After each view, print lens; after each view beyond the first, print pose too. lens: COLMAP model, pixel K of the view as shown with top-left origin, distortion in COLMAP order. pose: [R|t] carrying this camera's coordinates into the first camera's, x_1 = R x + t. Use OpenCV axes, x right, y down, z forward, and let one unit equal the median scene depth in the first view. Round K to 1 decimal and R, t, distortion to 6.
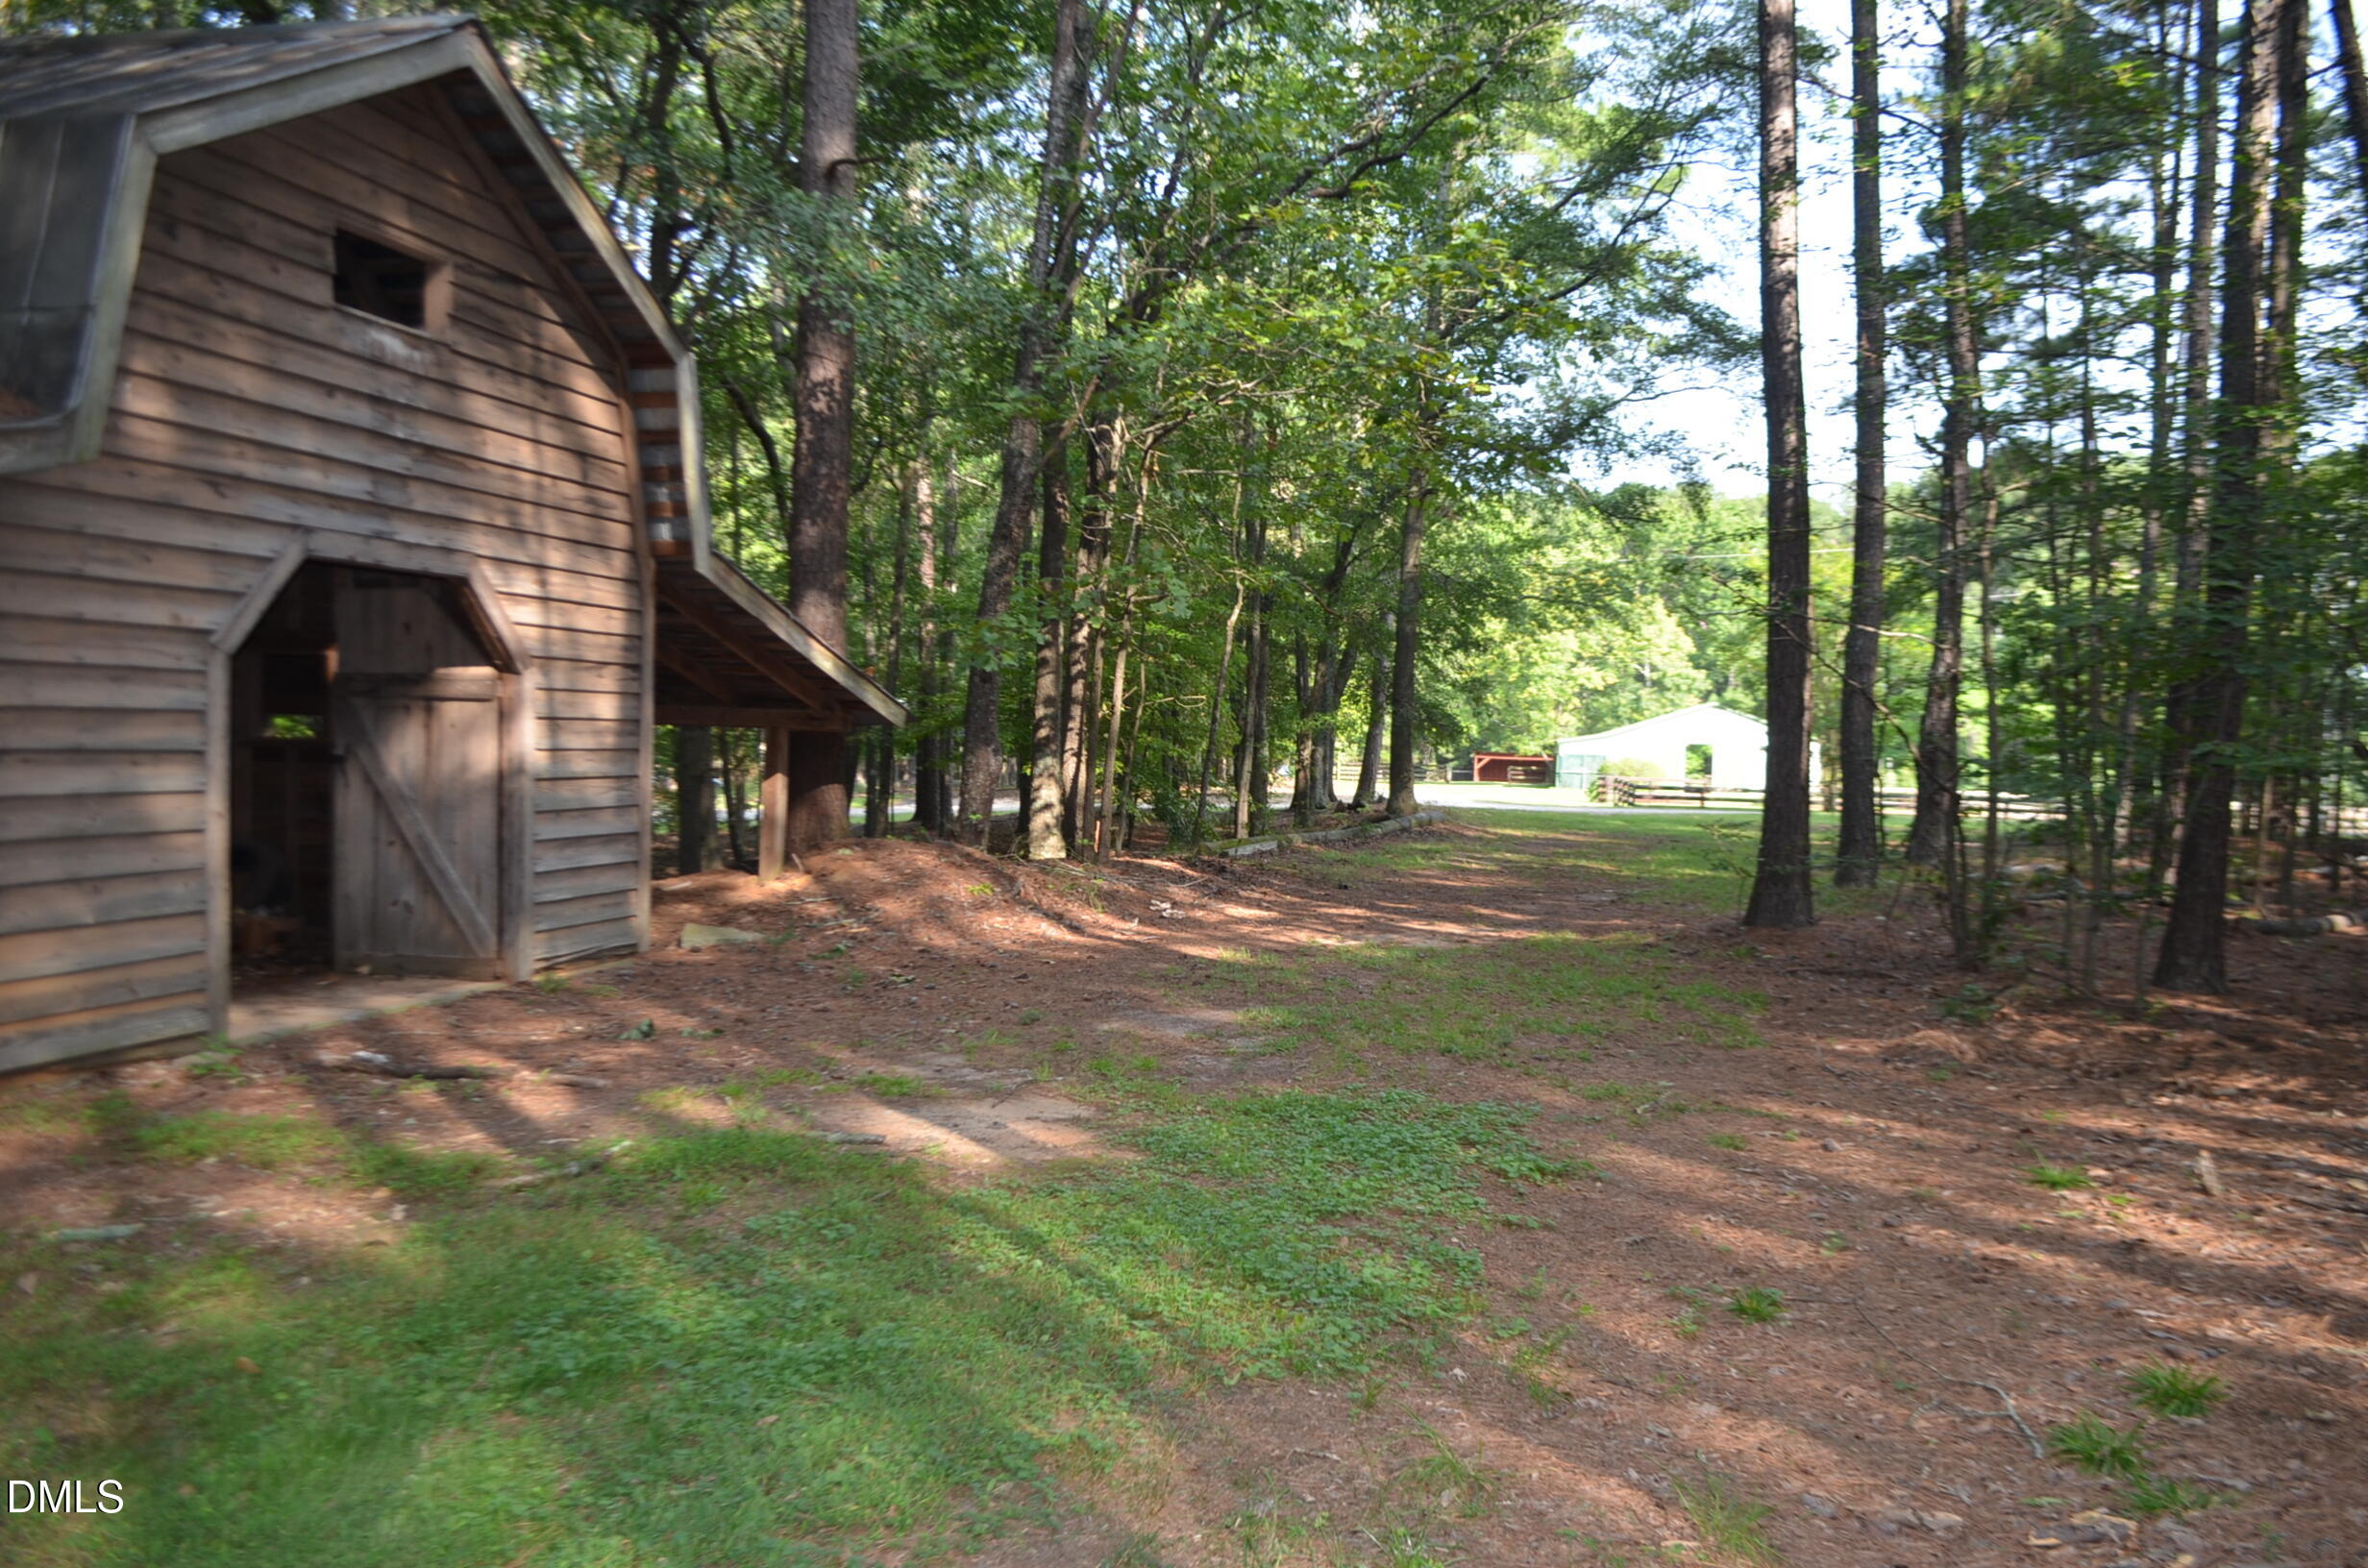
lens RADIAL K [[1856.2, 0, 1184.0], [0, 1856.2, 784.0], [0, 0, 1]] dist [0.012923, 0.001376]
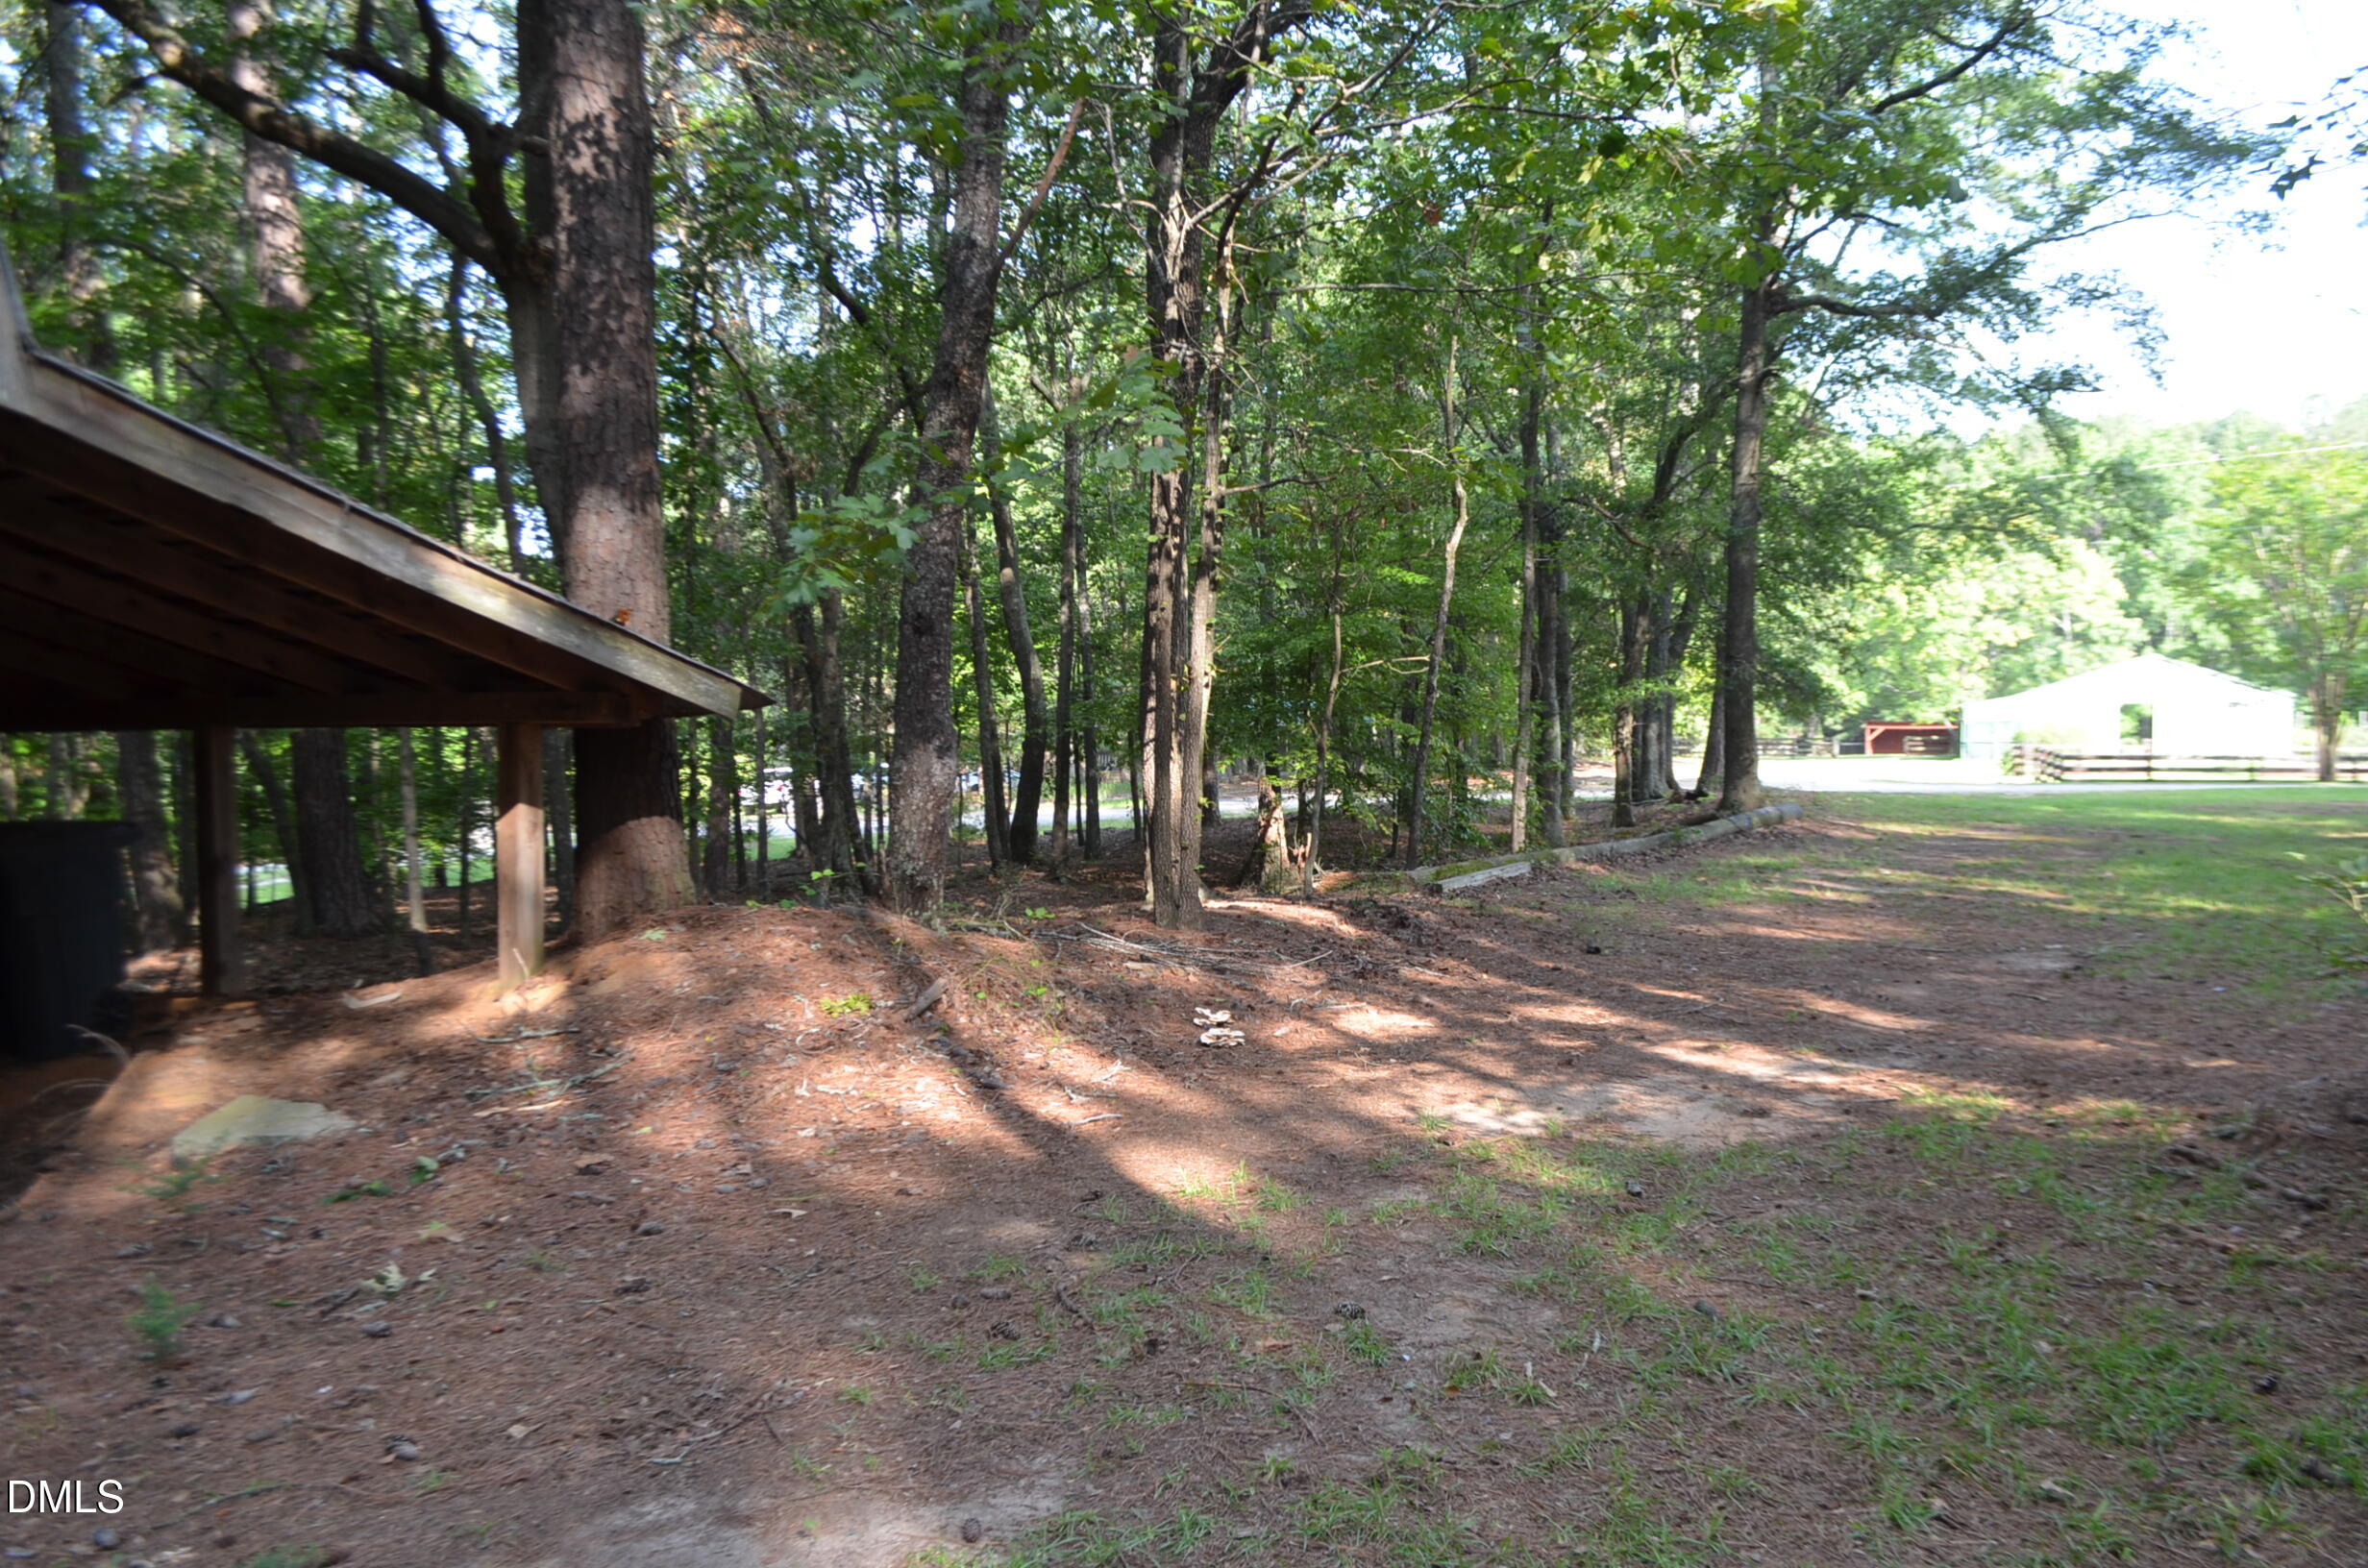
lens RADIAL K [[1852.5, 0, 1204.8], [0, 1852.5, 792.7], [0, 0, 1]] dist [-0.003907, -0.004197]
pose [[0.981357, -0.028491, -0.190072, 0.125181], [0.030774, 0.999485, 0.009071, -0.009962], [0.189715, -0.014751, 0.981728, 0.605103]]
